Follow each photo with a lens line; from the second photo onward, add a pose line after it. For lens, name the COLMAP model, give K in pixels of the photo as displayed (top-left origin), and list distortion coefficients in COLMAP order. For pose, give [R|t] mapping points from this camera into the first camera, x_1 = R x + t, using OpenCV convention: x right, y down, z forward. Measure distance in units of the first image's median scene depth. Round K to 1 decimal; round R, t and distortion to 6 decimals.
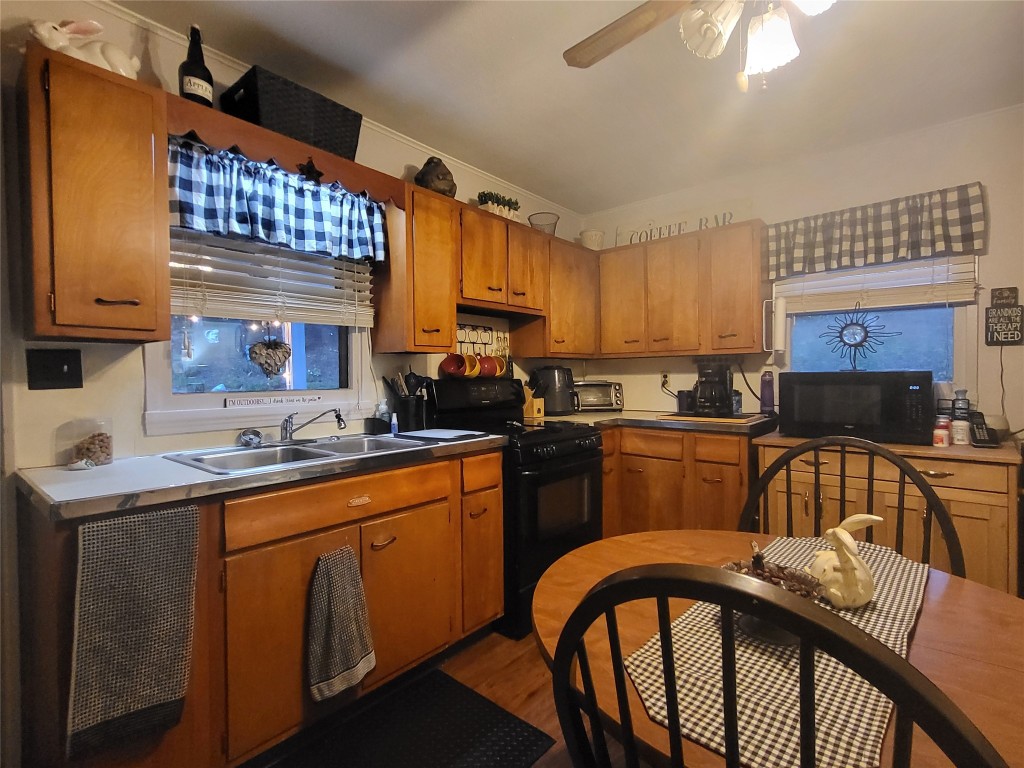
lens RADIAL K [[401.0, 0, 512.0], [0, 401.0, 384.0], [0, 0, 1]] dist [0.002376, 0.000197]
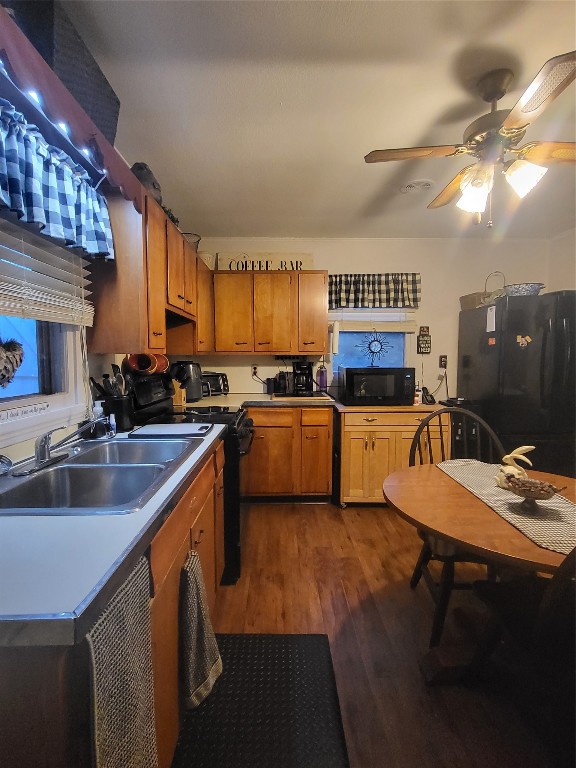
lens RADIAL K [[304.6, 0, 288.0], [0, 304.6, 384.0], [0, 0, 1]] dist [-0.000777, -0.000228]
pose [[0.825950, -0.034813, 0.562668, -0.233805], [0.011321, 0.998914, 0.045187, -0.020552], [-0.563630, -0.030953, 0.825447, 0.085720]]
